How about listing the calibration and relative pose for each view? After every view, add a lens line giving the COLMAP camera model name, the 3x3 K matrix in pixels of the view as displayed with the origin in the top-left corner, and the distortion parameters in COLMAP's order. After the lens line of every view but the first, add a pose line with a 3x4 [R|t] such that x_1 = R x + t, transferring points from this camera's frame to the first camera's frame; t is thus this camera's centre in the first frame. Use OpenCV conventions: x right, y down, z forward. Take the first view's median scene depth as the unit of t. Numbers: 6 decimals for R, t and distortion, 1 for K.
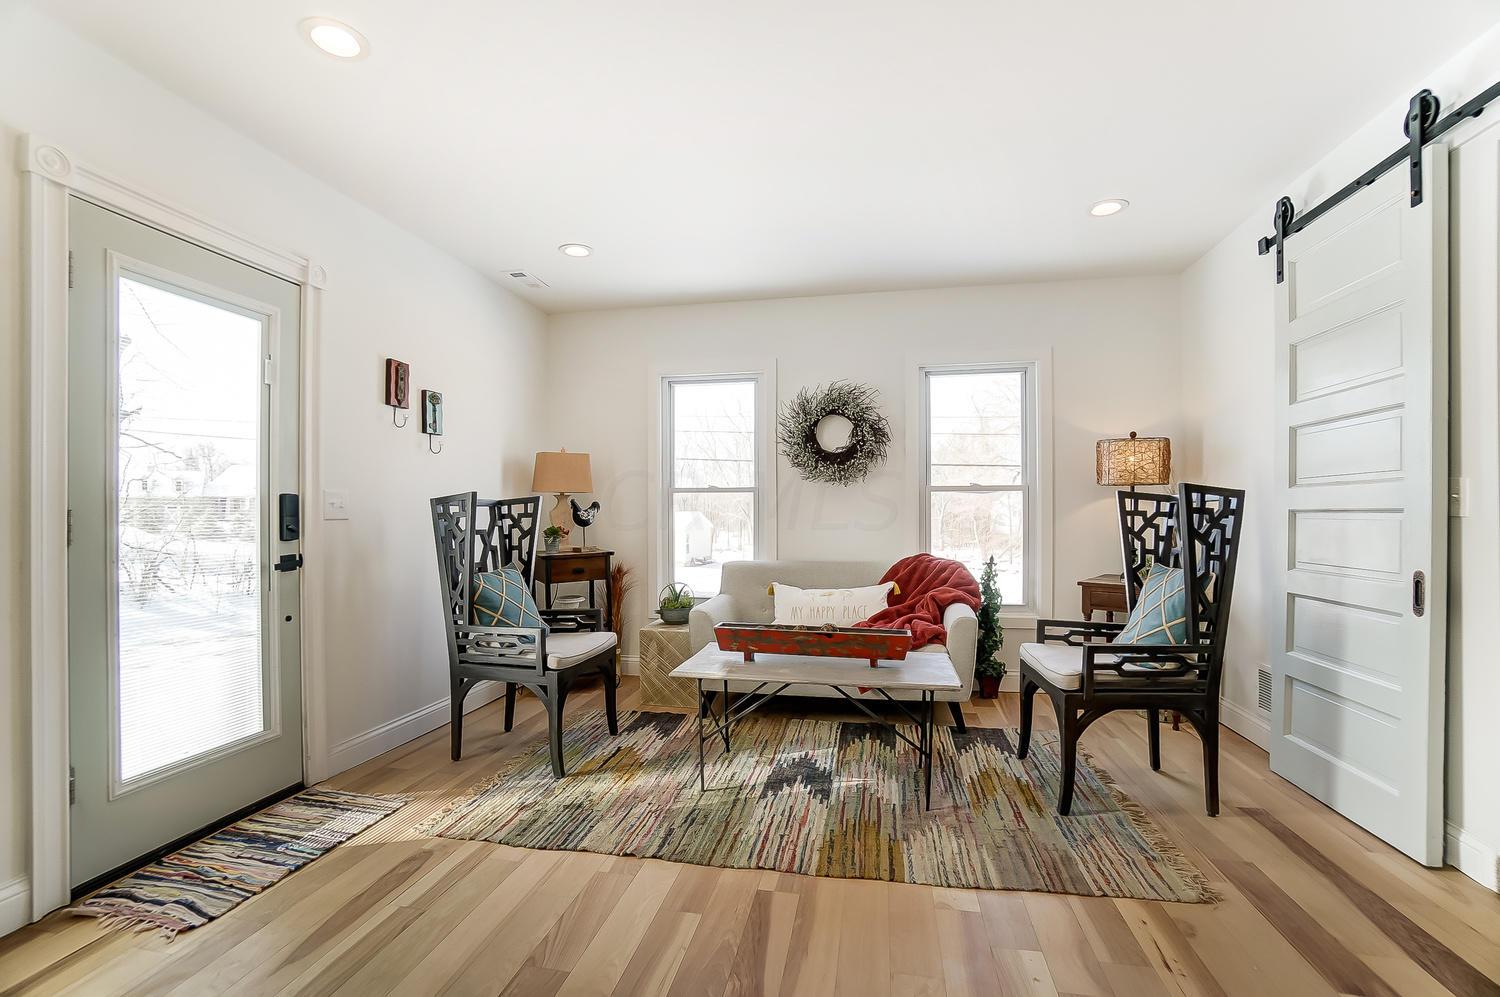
lens RADIAL K [[604.8, 0, 753.1], [0, 604.8, 517.3], [0, 0, 1]] dist [-0.024301, 0.000169]
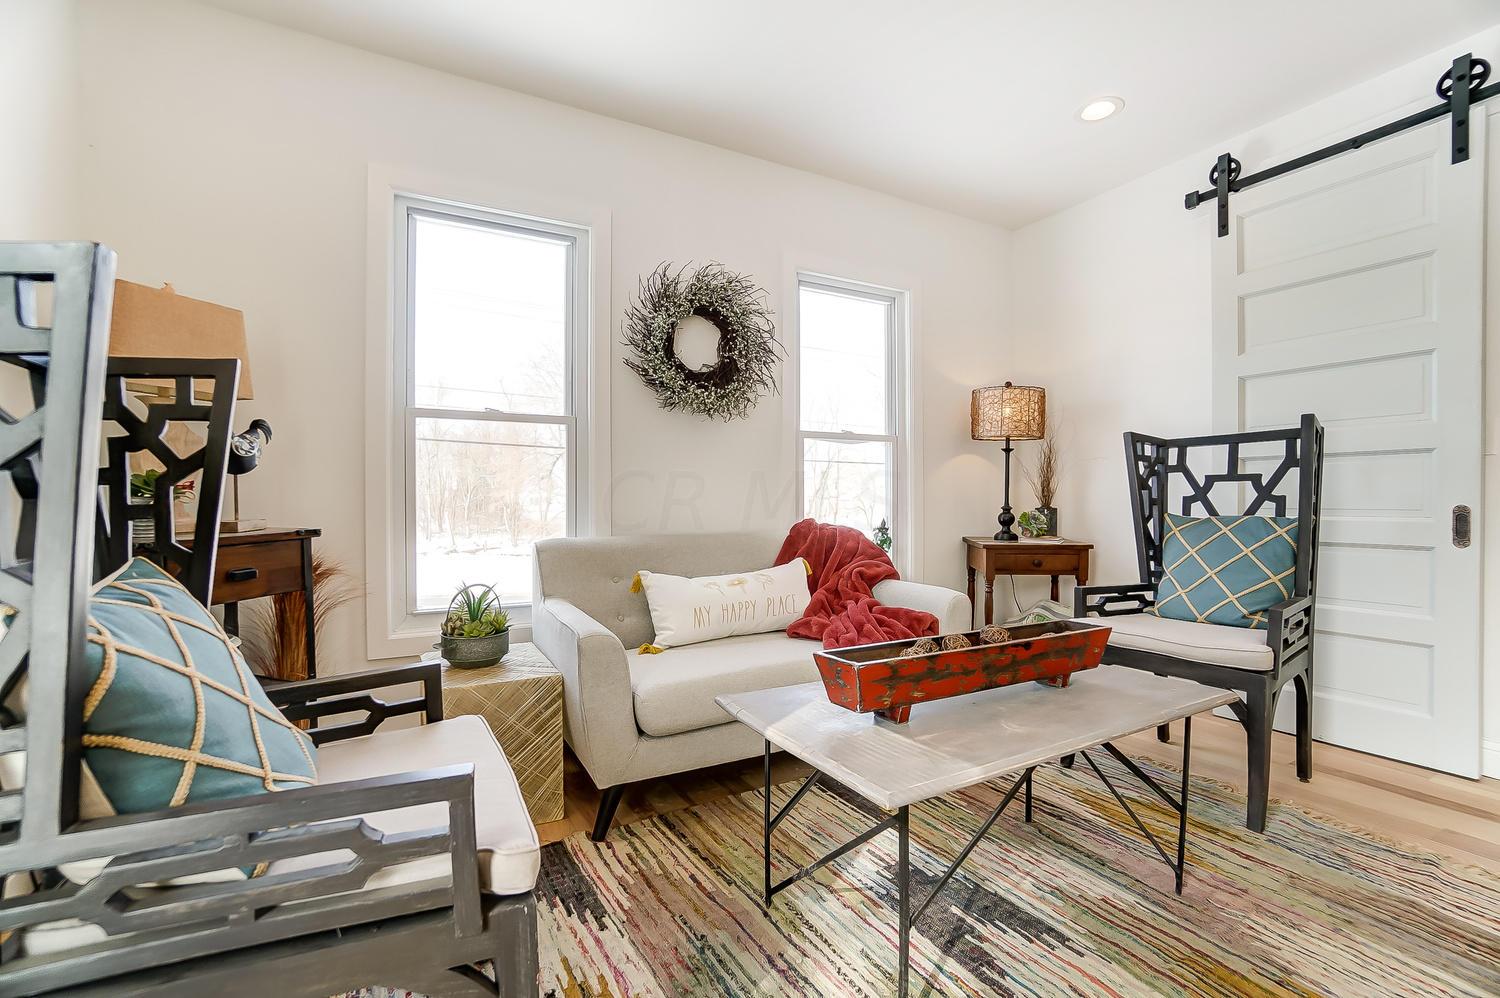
lens RADIAL K [[659.7, 0, 803.1], [0, 659.7, 496.6], [0, 0, 1]] dist [-0.071178, 0.032331]
pose [[0.784505, -0.004653, 0.620105, -0.326236], [0.002828, 0.999988, 0.003926, 0.041958], [-0.620116, -0.001326, 0.784509, 0.518676]]
